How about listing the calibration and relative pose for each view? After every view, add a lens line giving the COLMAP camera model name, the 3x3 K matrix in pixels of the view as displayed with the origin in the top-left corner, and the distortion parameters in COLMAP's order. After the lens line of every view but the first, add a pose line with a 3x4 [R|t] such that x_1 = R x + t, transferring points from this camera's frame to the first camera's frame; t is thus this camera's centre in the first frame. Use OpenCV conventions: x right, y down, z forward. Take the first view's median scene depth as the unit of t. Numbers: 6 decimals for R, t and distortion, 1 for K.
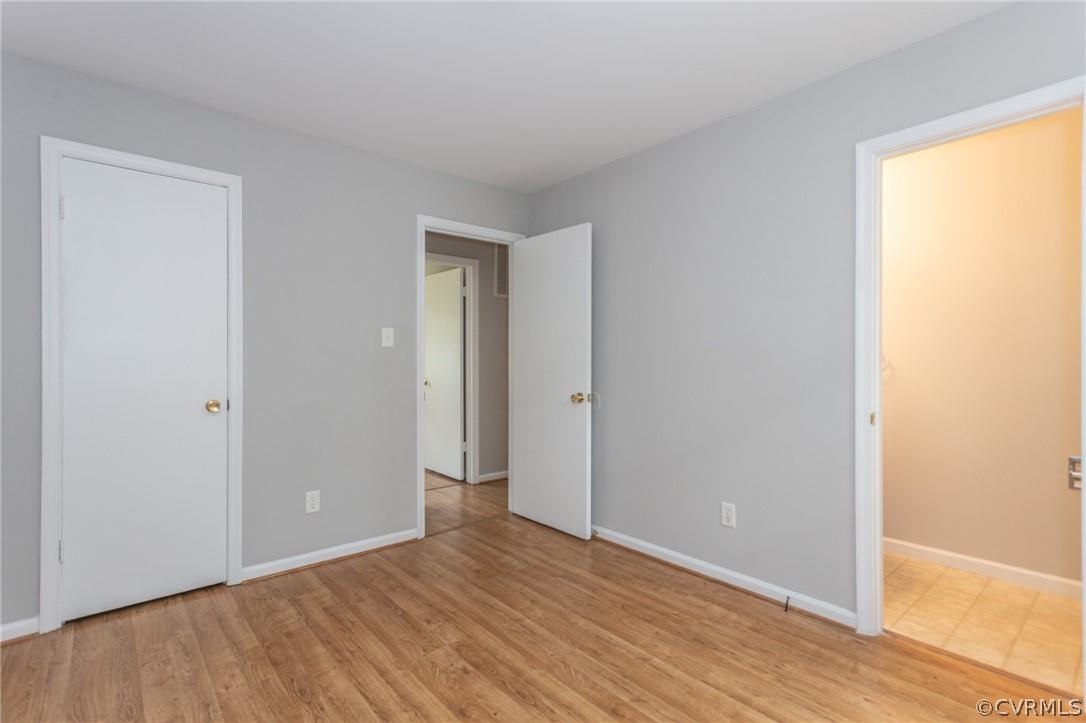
lens RADIAL K [[513.3, 0, 543.0], [0, 513.3, 361.5], [0, 0, 1]] dist [0.009662, -0.000061]
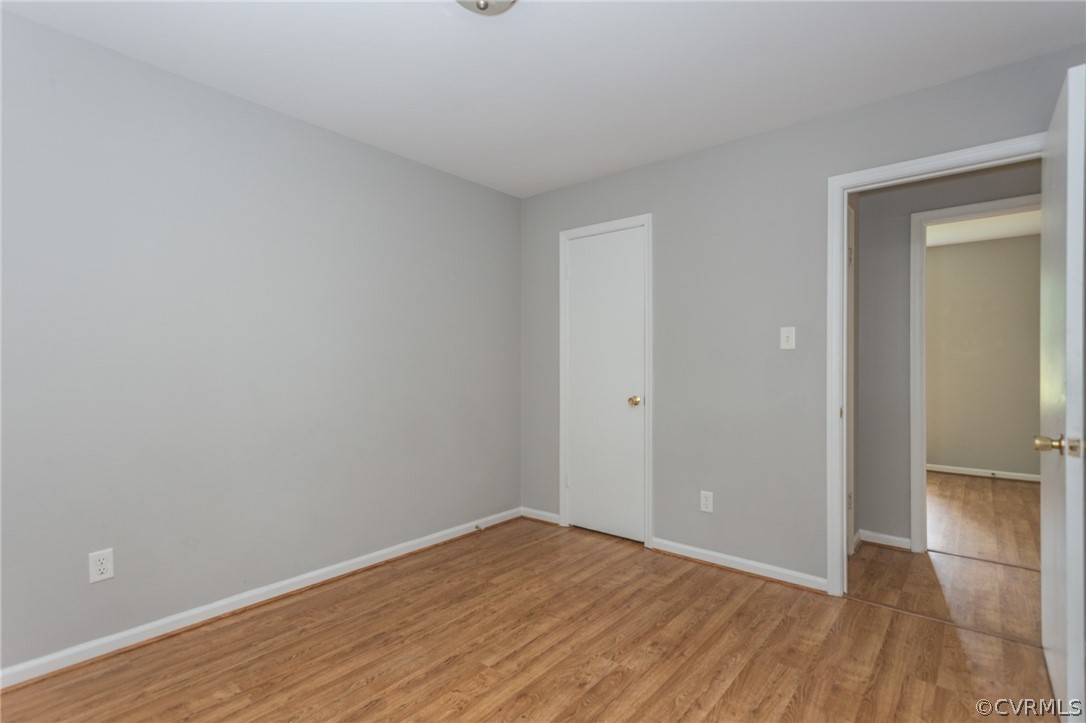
lens RADIAL K [[513.3, 0, 543.0], [0, 513.3, 361.5], [0, 0, 1]] dist [0.009662, -0.000061]
pose [[0.157684, -0.010300, -0.987436, 0.648026], [0.001912, 0.999947, -0.010125, -0.000707], [0.987488, -0.000292, 0.157695, 0.622143]]
